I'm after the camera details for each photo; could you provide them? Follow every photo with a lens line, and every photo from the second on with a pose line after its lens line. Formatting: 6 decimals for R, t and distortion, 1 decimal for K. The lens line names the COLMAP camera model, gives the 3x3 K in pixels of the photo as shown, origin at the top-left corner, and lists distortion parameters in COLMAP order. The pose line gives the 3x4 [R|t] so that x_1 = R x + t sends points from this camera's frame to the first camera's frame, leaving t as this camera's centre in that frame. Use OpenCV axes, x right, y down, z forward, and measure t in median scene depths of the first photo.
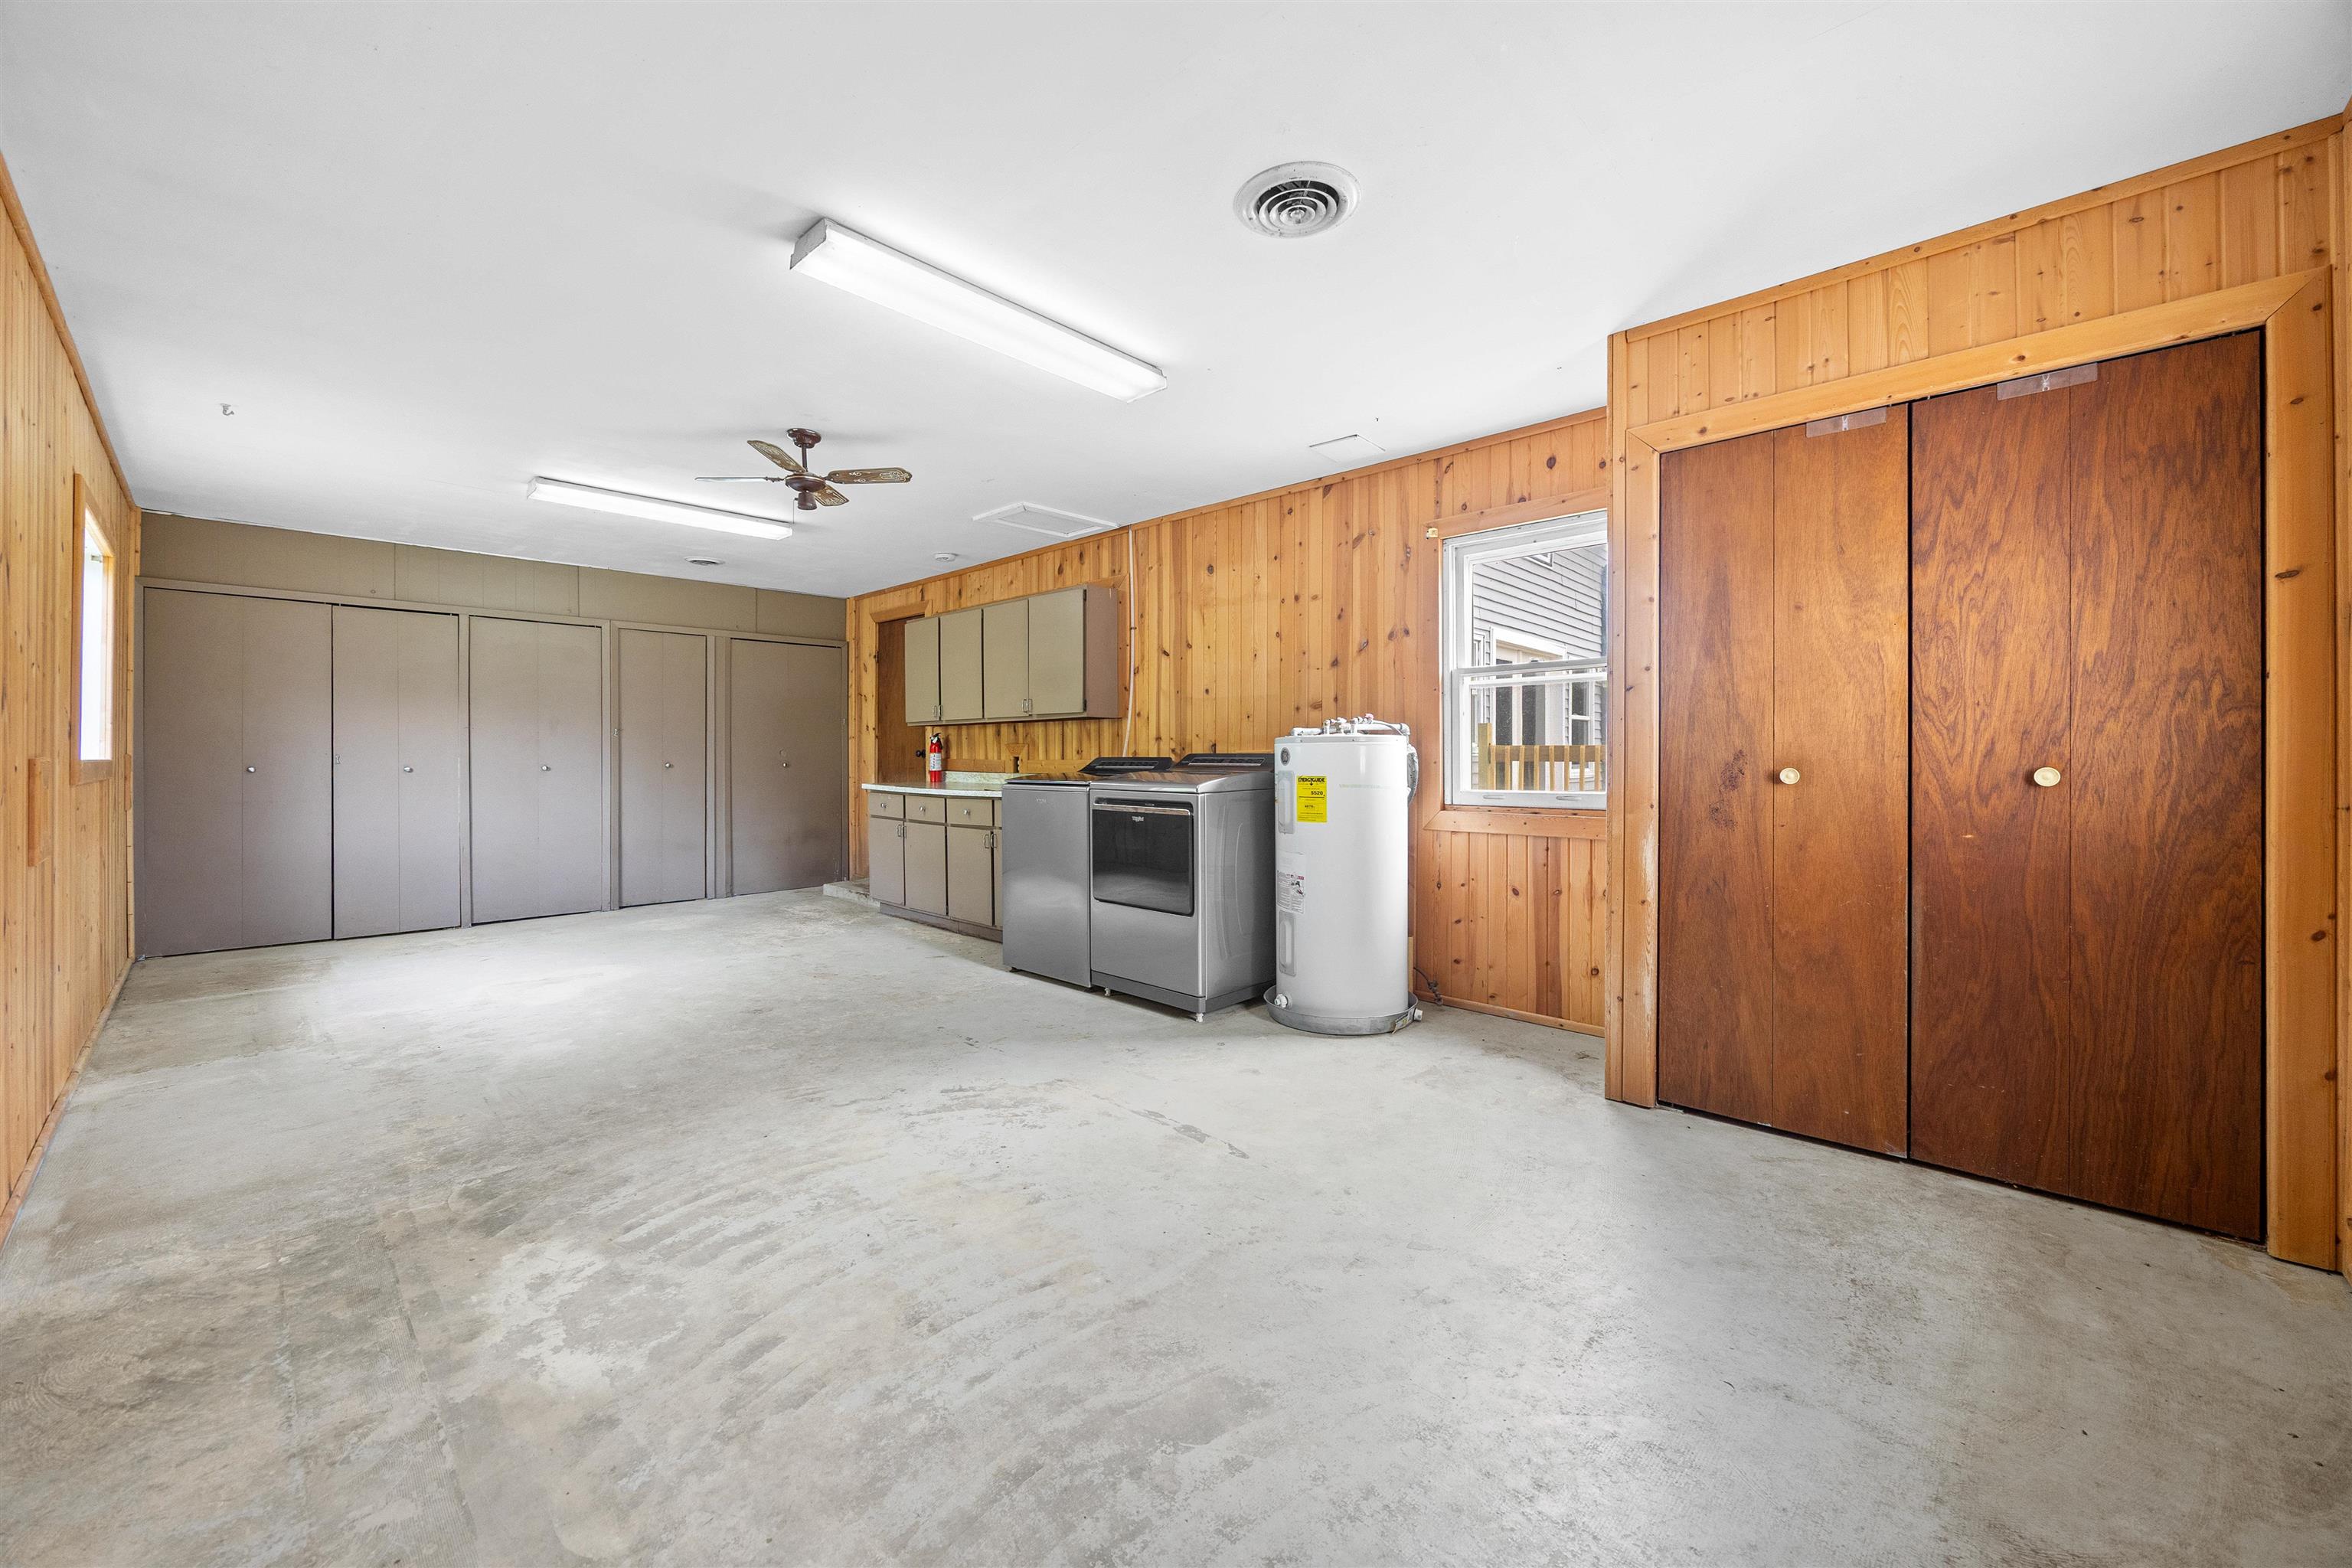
lens RADIAL K [[897.9, 0, 1174.6], [0, 897.9, 769.7], [0, 0, 1]] dist [-0.002471, 0.000005]
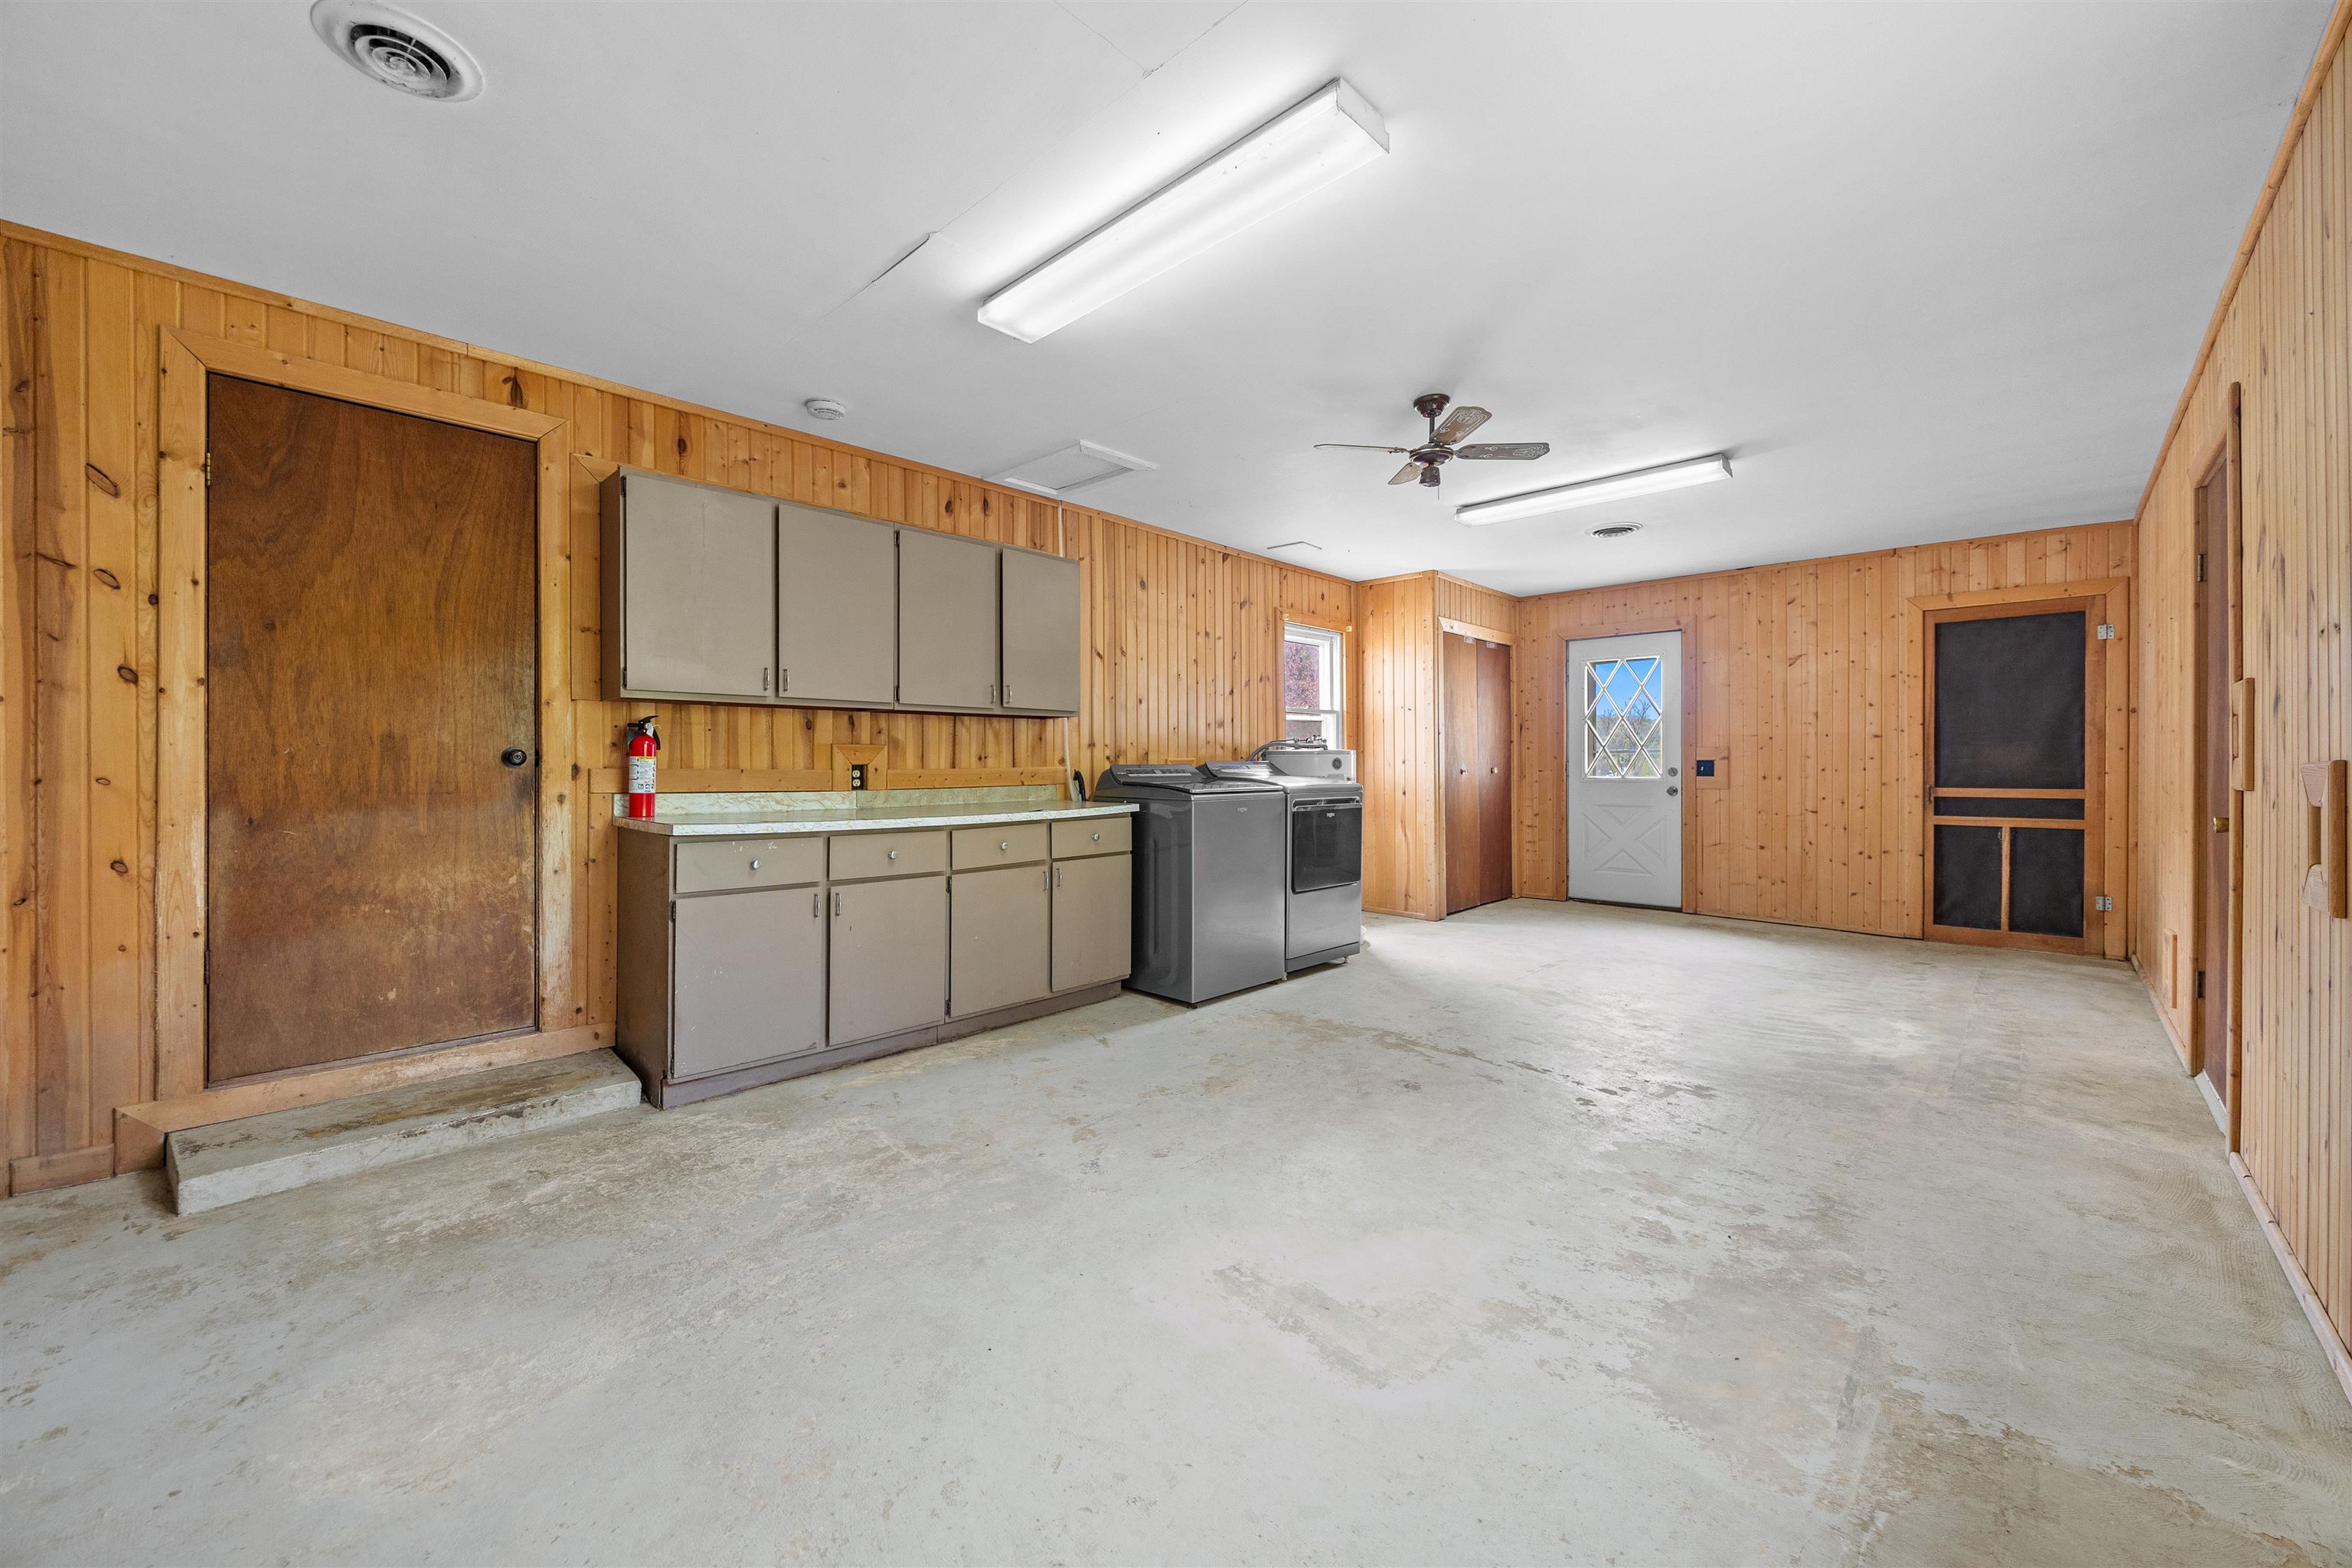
lens RADIAL K [[897.9, 0, 1174.6], [0, 897.9, 769.7], [0, 0, 1]] dist [-0.002471, 0.000005]
pose [[0.009345, -0.008059, 0.999924, -0.884650], [0.013322, 0.999880, 0.007934, -0.014190], [-0.999868, 0.013247, 0.009451, 0.842228]]
